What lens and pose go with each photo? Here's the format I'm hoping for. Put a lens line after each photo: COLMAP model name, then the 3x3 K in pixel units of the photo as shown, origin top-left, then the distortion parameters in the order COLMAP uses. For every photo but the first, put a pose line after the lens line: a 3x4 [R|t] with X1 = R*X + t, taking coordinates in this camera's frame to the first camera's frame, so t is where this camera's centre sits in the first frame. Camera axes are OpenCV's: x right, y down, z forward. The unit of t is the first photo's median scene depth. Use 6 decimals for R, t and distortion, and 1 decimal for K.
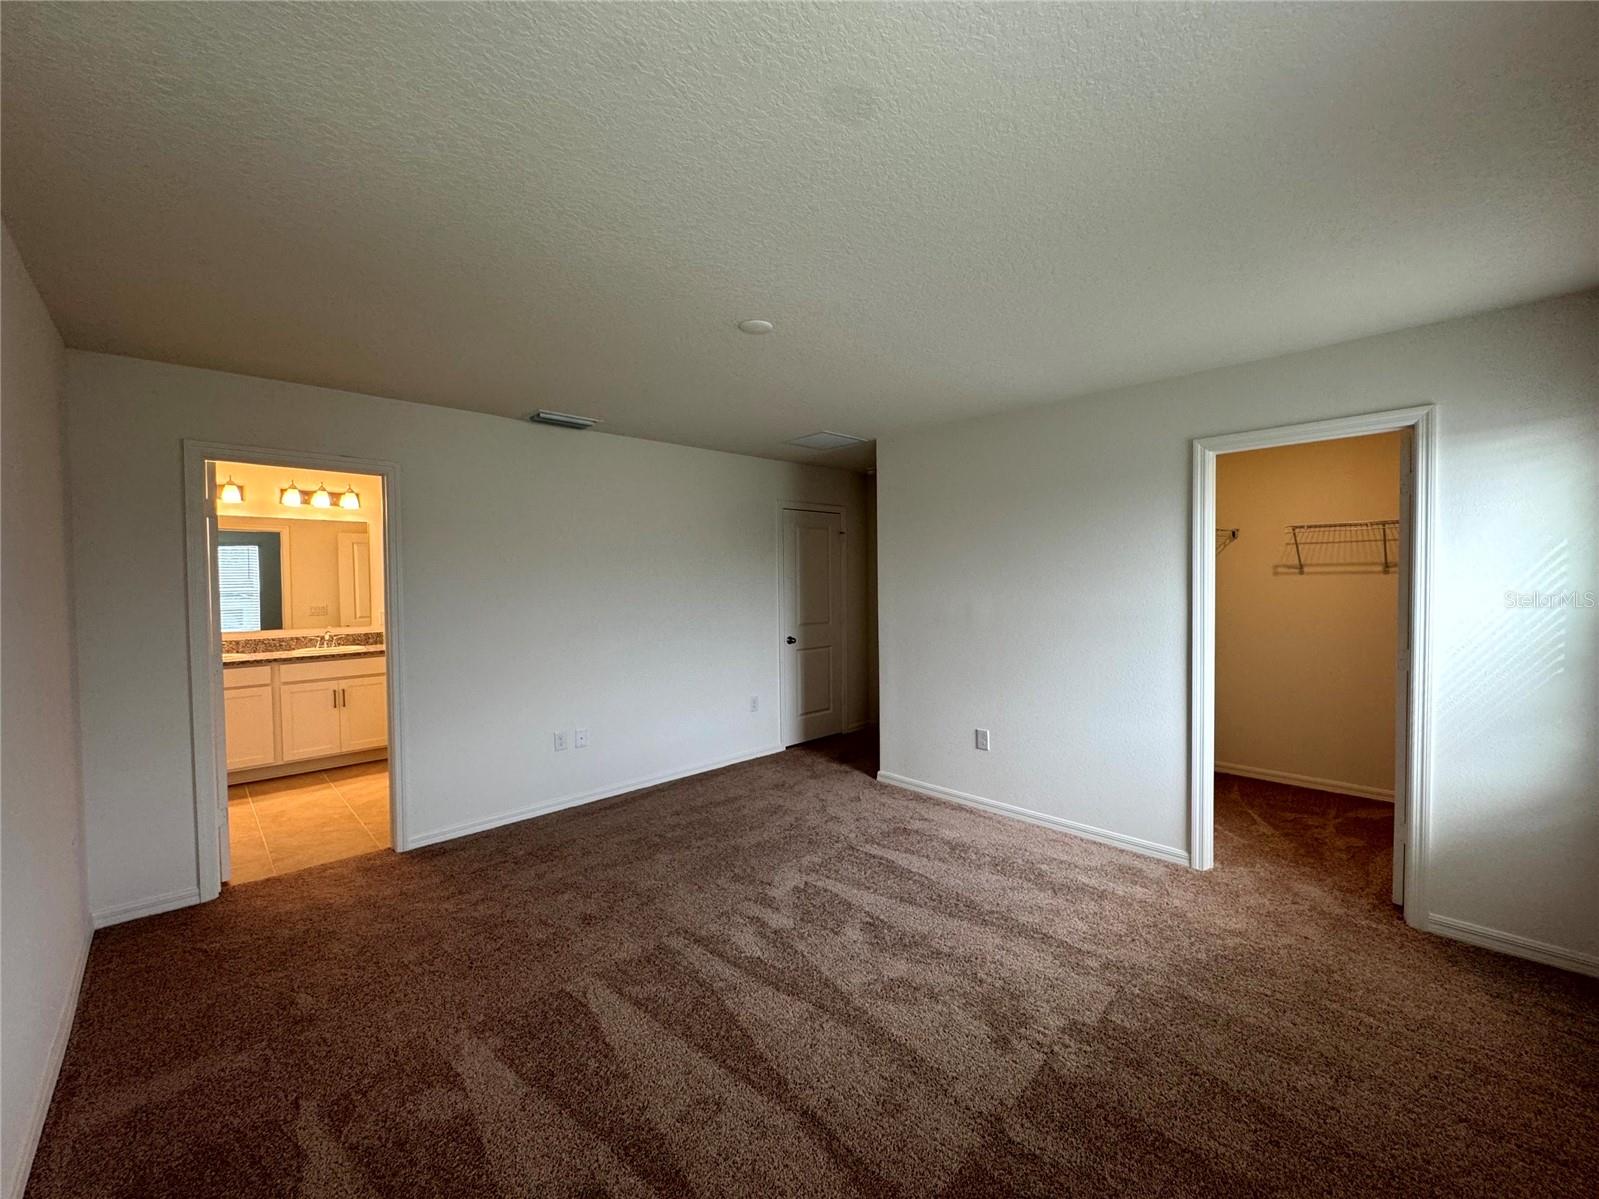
lens RADIAL K [[643.2, 0, 803.2], [0, 643.2, 600.3], [0, 0, 1]] dist [0.000673, 0.000233]
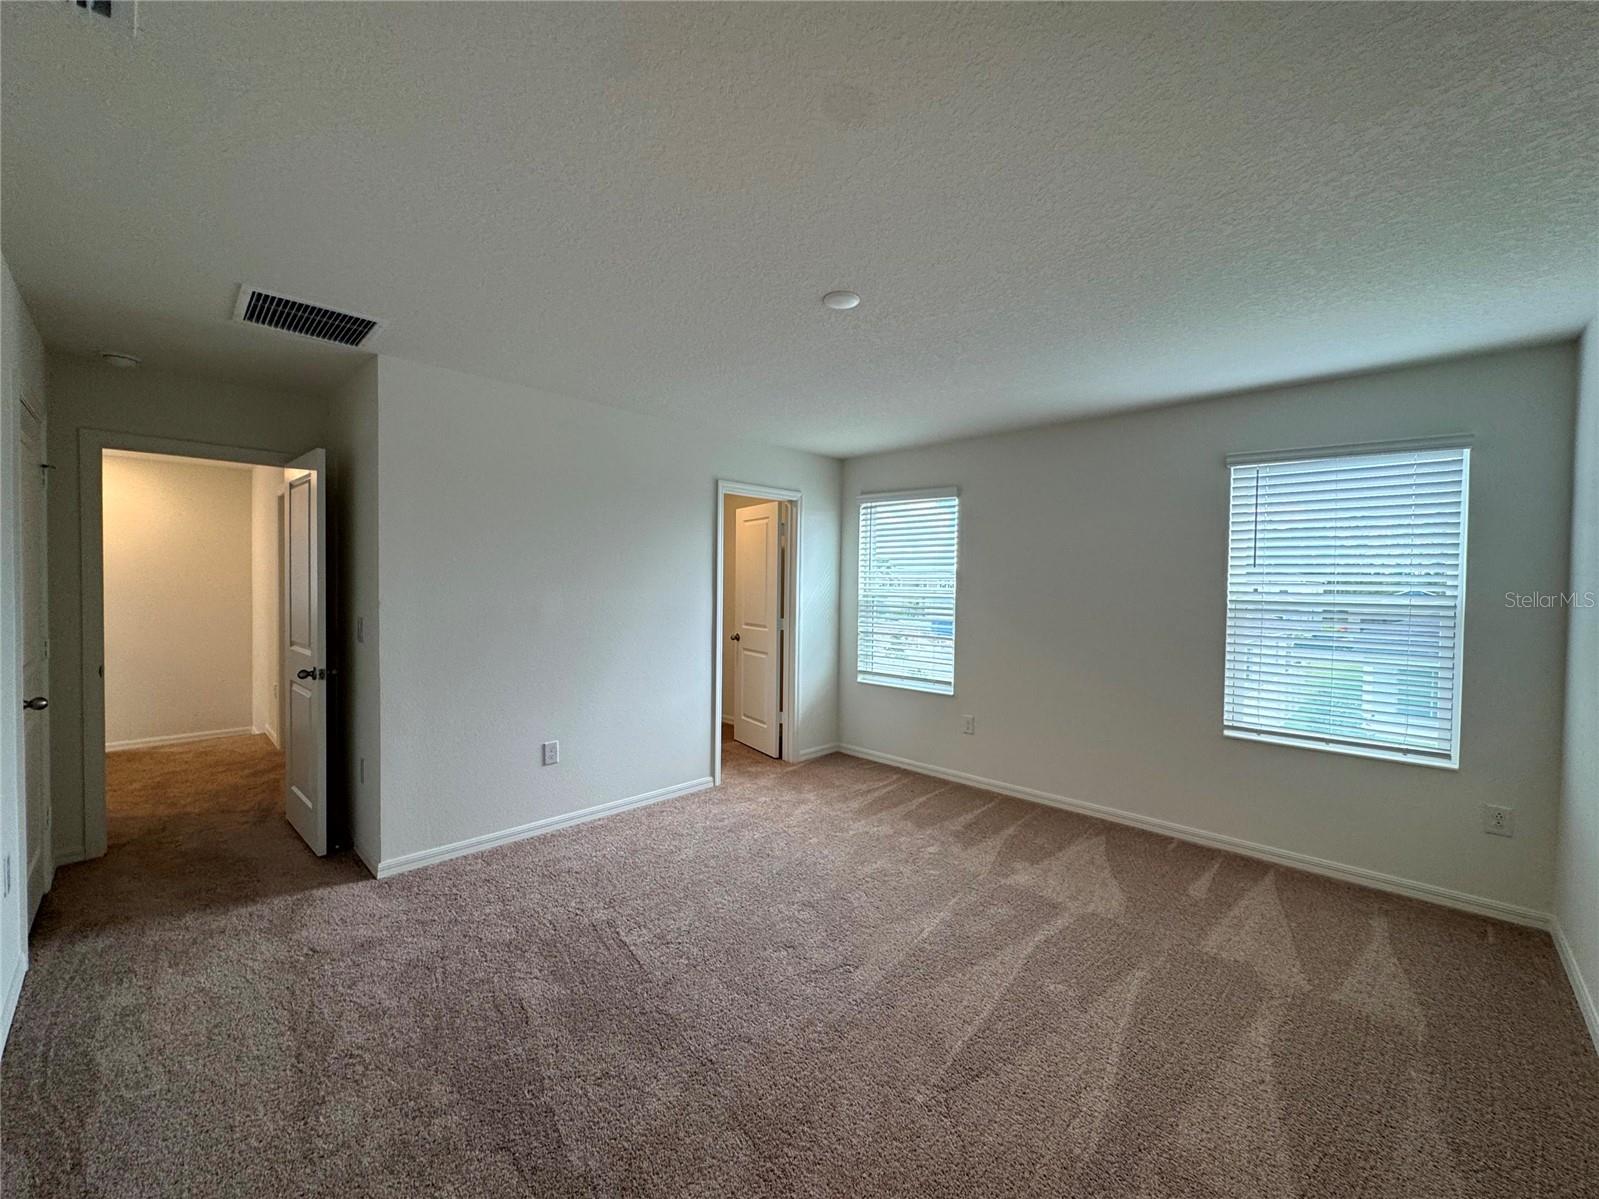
lens RADIAL K [[643.2, 0, 803.2], [0, 643.2, 600.3], [0, 0, 1]] dist [0.000673, 0.000233]
pose [[-0.040465, -0.015119, 0.999067, -0.628392], [0.019416, 0.999685, 0.015915, -0.003849], [-0.998992, 0.020042, -0.040159, 0.683011]]
